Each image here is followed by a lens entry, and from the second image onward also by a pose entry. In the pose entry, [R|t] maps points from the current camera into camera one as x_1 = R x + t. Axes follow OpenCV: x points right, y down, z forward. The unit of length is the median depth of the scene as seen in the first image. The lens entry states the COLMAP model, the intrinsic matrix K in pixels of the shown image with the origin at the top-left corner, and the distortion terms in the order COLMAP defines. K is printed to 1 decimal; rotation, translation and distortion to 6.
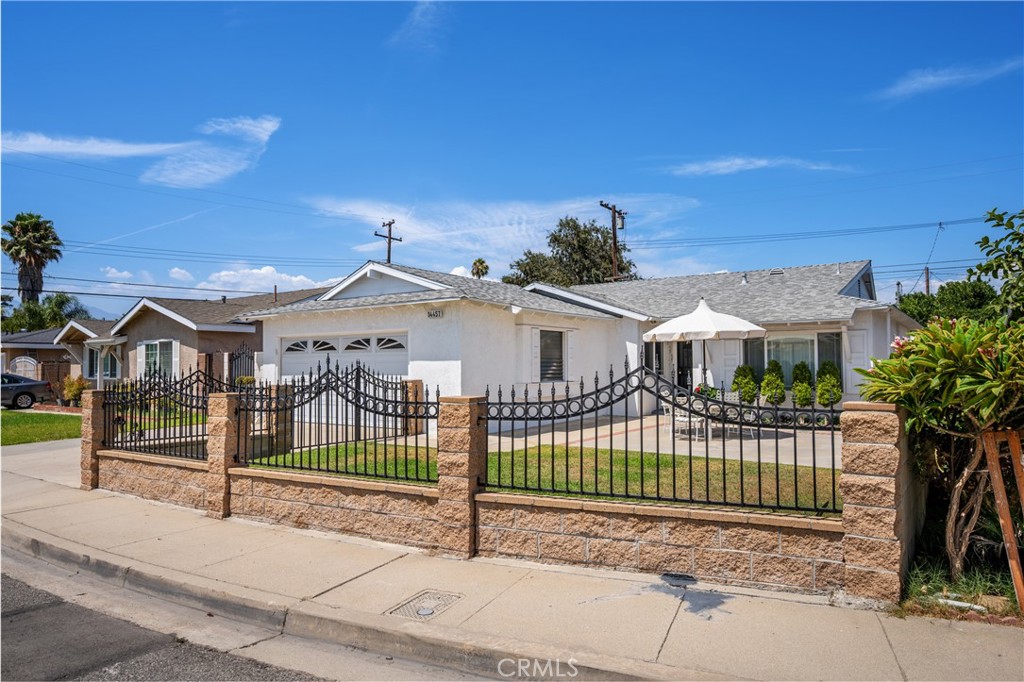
lens RADIAL K [[660.7, 0, 510.0], [0, 660.7, 345.4], [0, 0, 1]] dist [-0.014605, 0.004908]
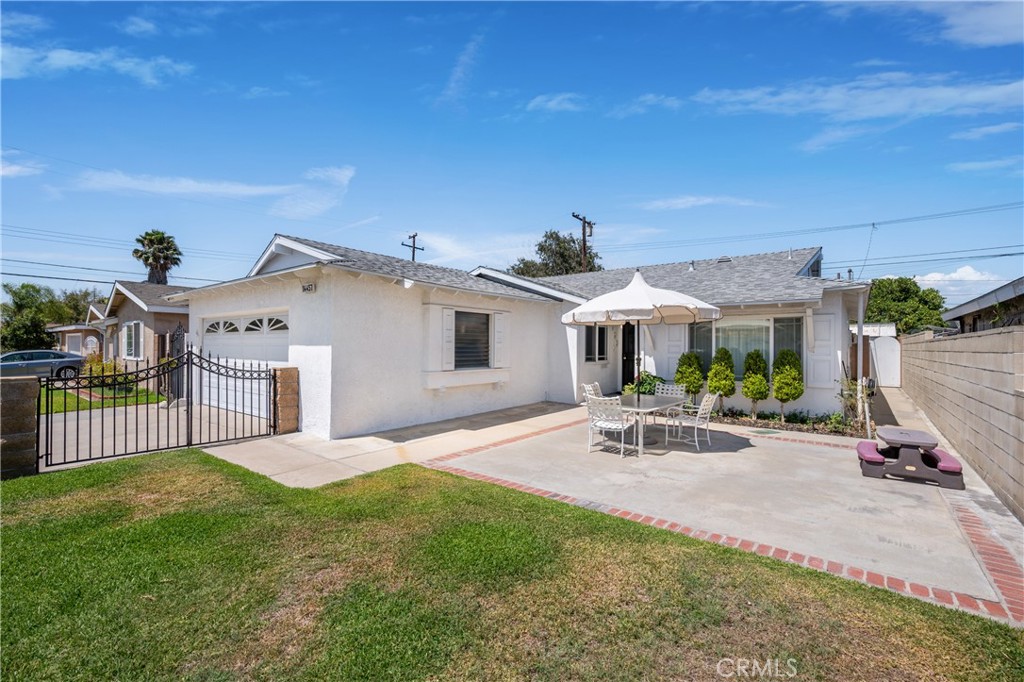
lens RADIAL K [[450.5, 0, 510.5], [0, 450.5, 345.4], [0, 0, 1]] dist [-0.006922, -0.000738]
pose [[0.999081, 0.011202, -0.041363, 0.139094], [-0.010006, 0.999529, 0.029017, 0.004450], [0.041669, -0.028576, 0.998723, 0.383509]]
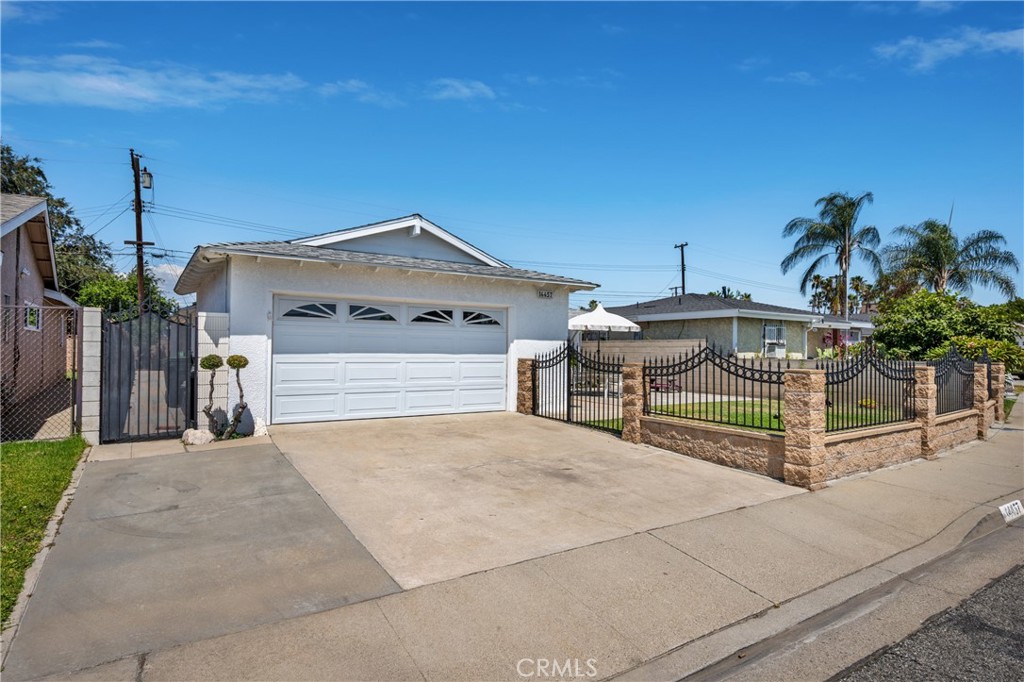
lens RADIAL K [[574.3, 0, 510.4], [0, 574.3, 342.8], [0, 0, 1]] dist [0.001617, -0.000439]
pose [[0.356131, 0.022259, 0.934171, -0.829074], [-0.042884, 0.999052, -0.007456, 0.031474], [-0.933451, -0.037405, 0.356748, 0.625020]]
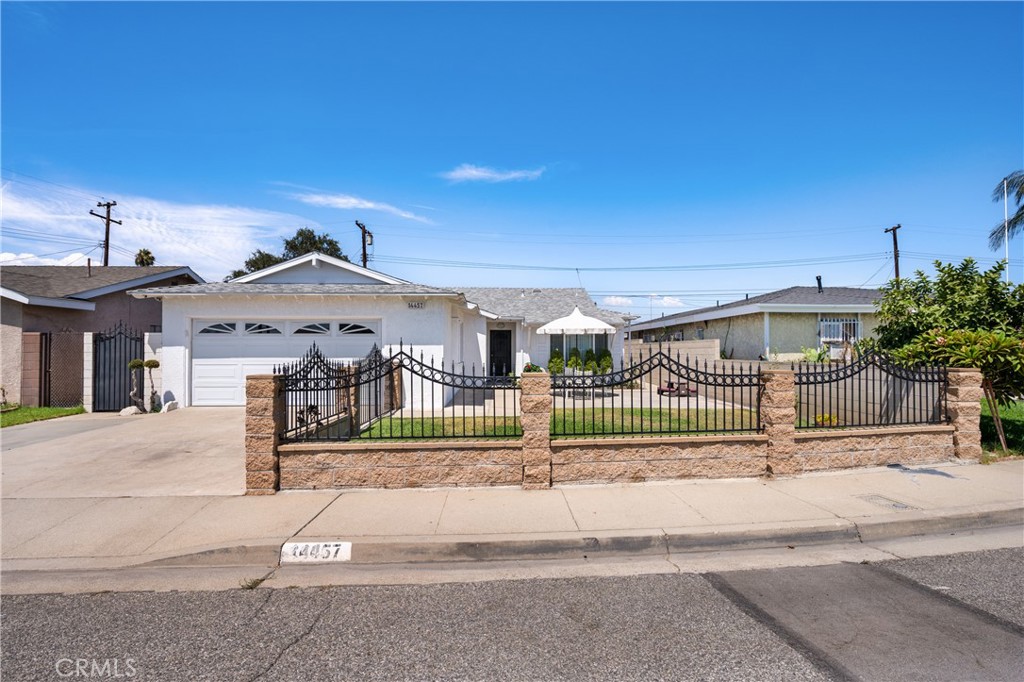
lens RADIAL K [[481.0, 0, 508.7], [0, 481.0, 356.2], [0, 0, 1]] dist [0.002605, -0.000120]
pose [[0.791692, -0.001857, 0.610918, -0.434274], [-0.023795, 0.999143, 0.033873, 0.008612], [-0.610457, -0.041353, 0.790969, 0.186746]]
